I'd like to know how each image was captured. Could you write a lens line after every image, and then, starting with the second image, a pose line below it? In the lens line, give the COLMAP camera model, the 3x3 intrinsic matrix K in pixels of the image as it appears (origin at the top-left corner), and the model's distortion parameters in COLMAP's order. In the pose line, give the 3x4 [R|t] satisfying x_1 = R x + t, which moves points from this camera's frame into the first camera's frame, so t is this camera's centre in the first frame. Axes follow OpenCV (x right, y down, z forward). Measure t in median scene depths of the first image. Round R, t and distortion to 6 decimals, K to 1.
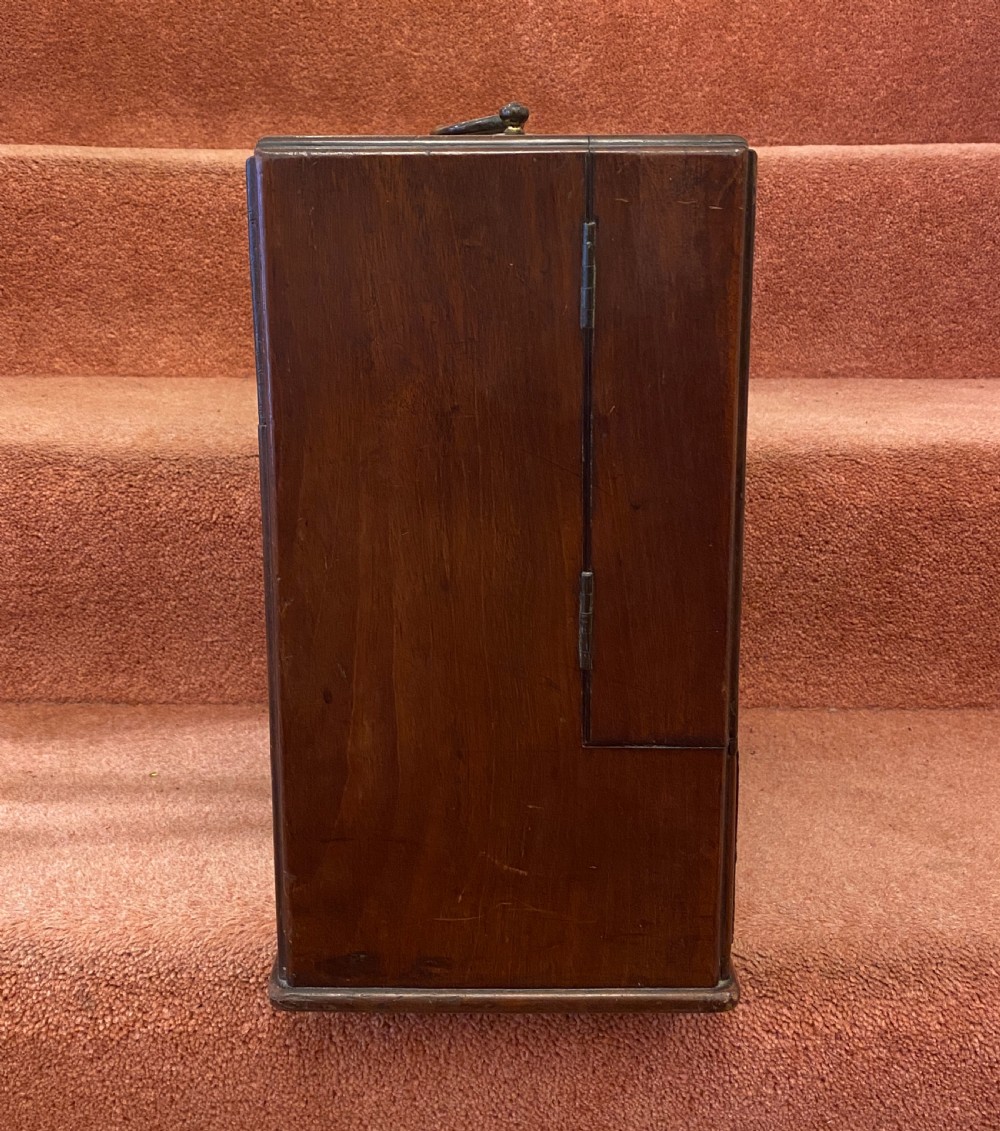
lens RADIAL K [[1316.7, 0, 490.2], [0, 1316.7, 473.2], [0, 0, 1]] dist [0.006658, 0.000000]
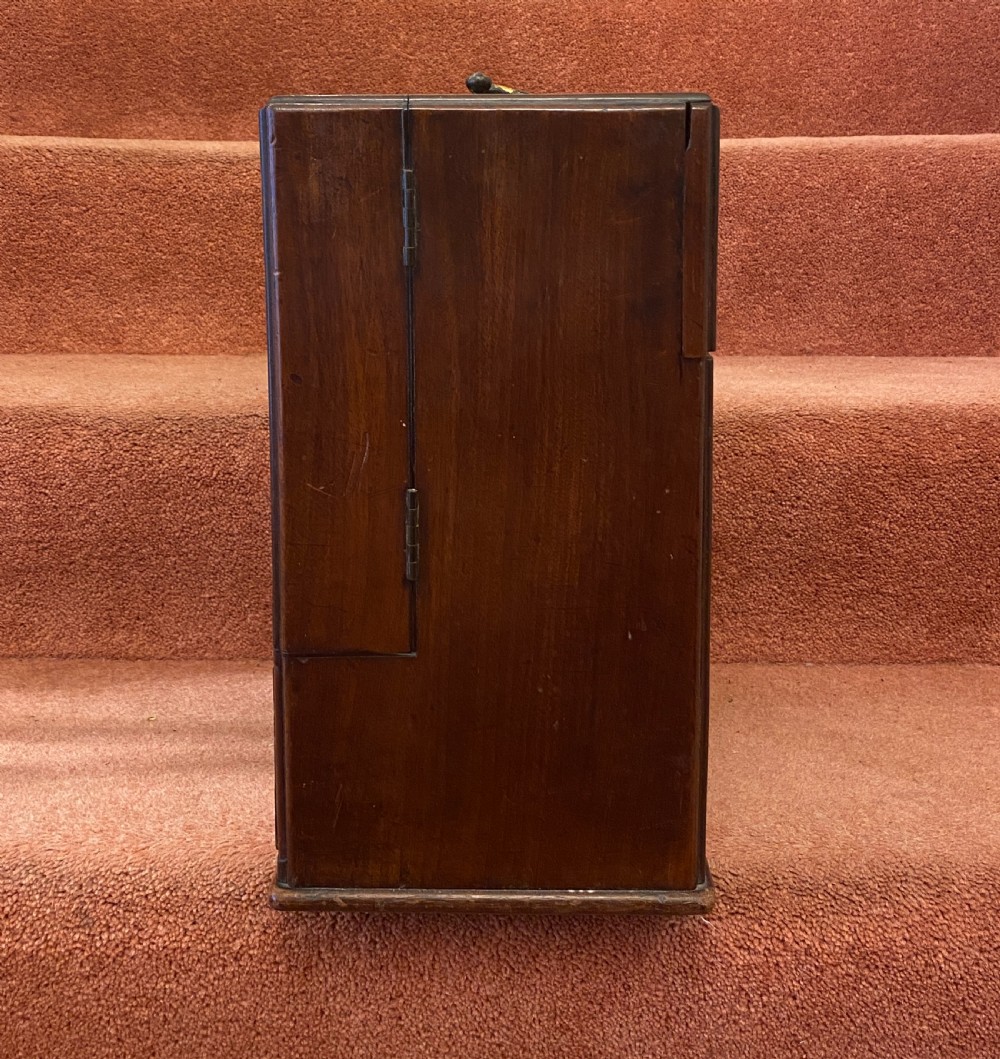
lens RADIAL K [[1323.0, 0, 489.6], [0, 1323.0, 389.0], [0, 0, 1]] dist [0.009568, 0.000000]
pose [[1.000000, 0.000013, 0.000378, 0.009473], [0.000018, 0.996712, -0.081028, 0.051001], [-0.000377, 0.081028, 0.996712, -0.056264]]
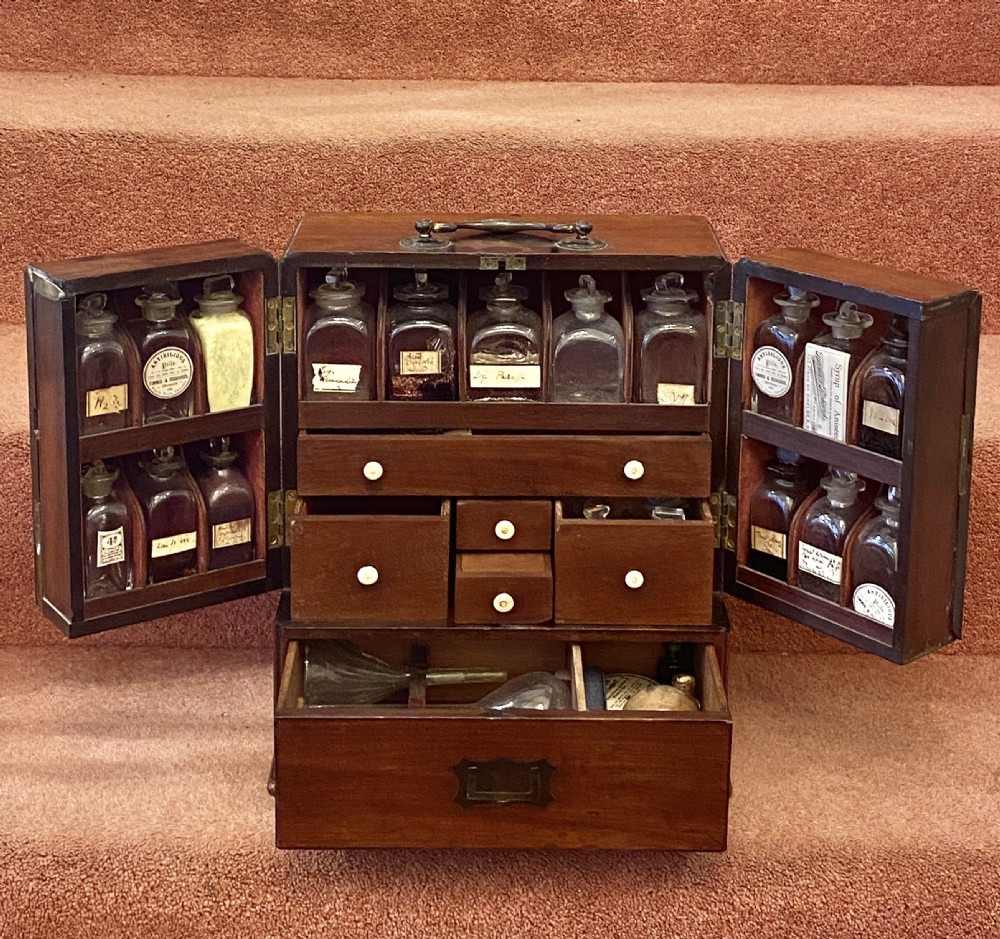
lens RADIAL K [[1988.4, 0, 509.9], [0, 1988.4, 179.8], [0, 0, 1]] dist [0.069207, 0.000000]
pose [[0.999468, 0.007887, 0.031635, -0.048377], [-0.007893, 0.999969, 0.000043, -0.256897], [-0.031634, -0.000293, 0.999499, -0.826644]]
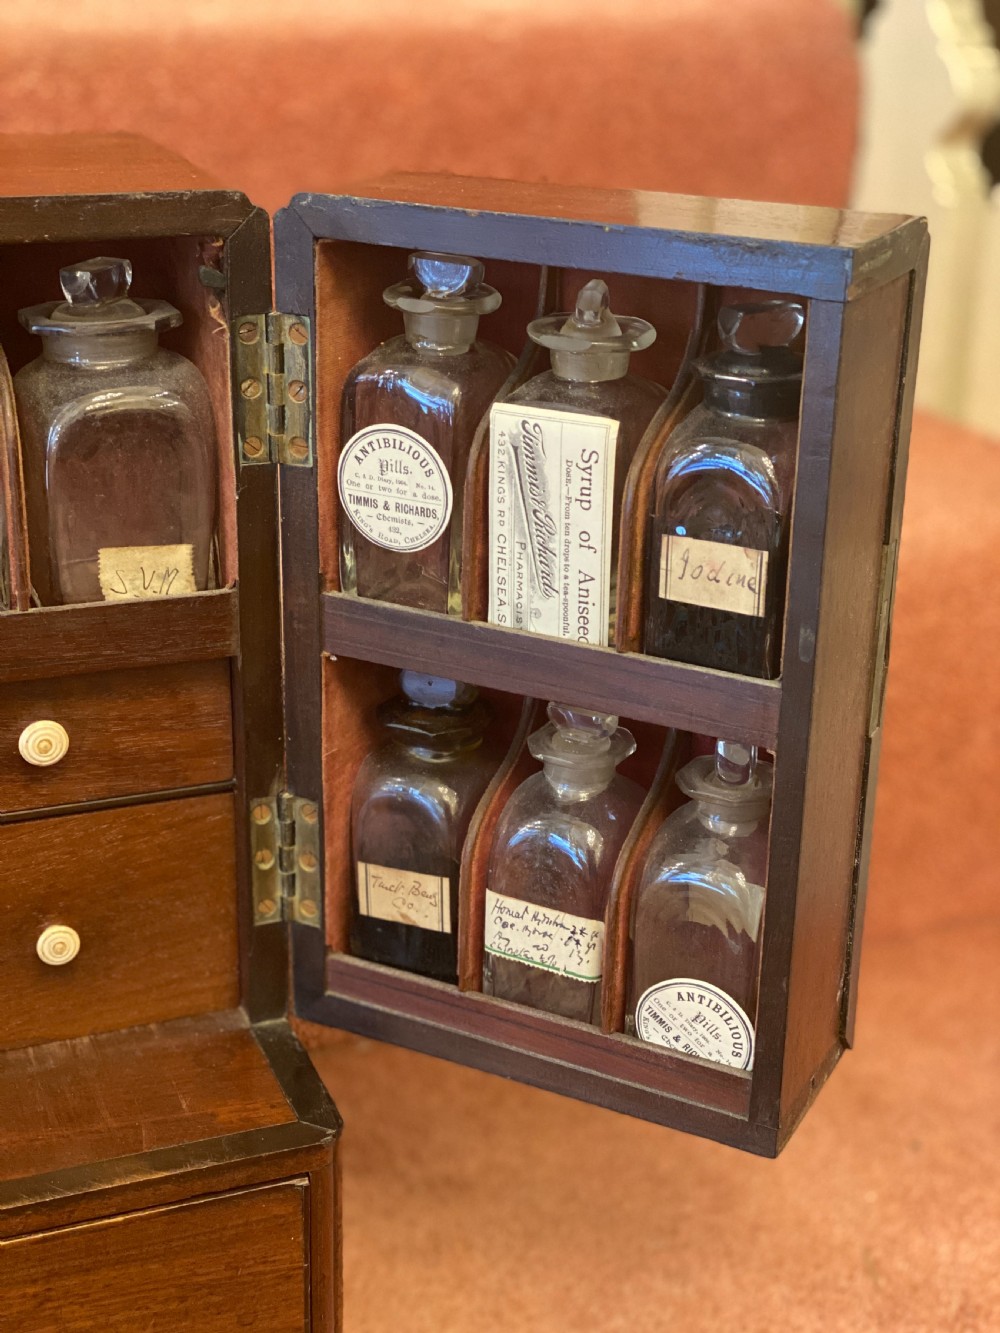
lens RADIAL K [[2022.0, 0, 503.1], [0, 2022.0, 662.1], [0, 0, 1]] dist [0.071563, 0.000000]
pose [[0.925317, -0.120019, 0.359699, 0.010661], [0.057104, 0.981876, 0.180718, -0.162678], [-0.374870, -0.146682, 0.915400, 0.172917]]
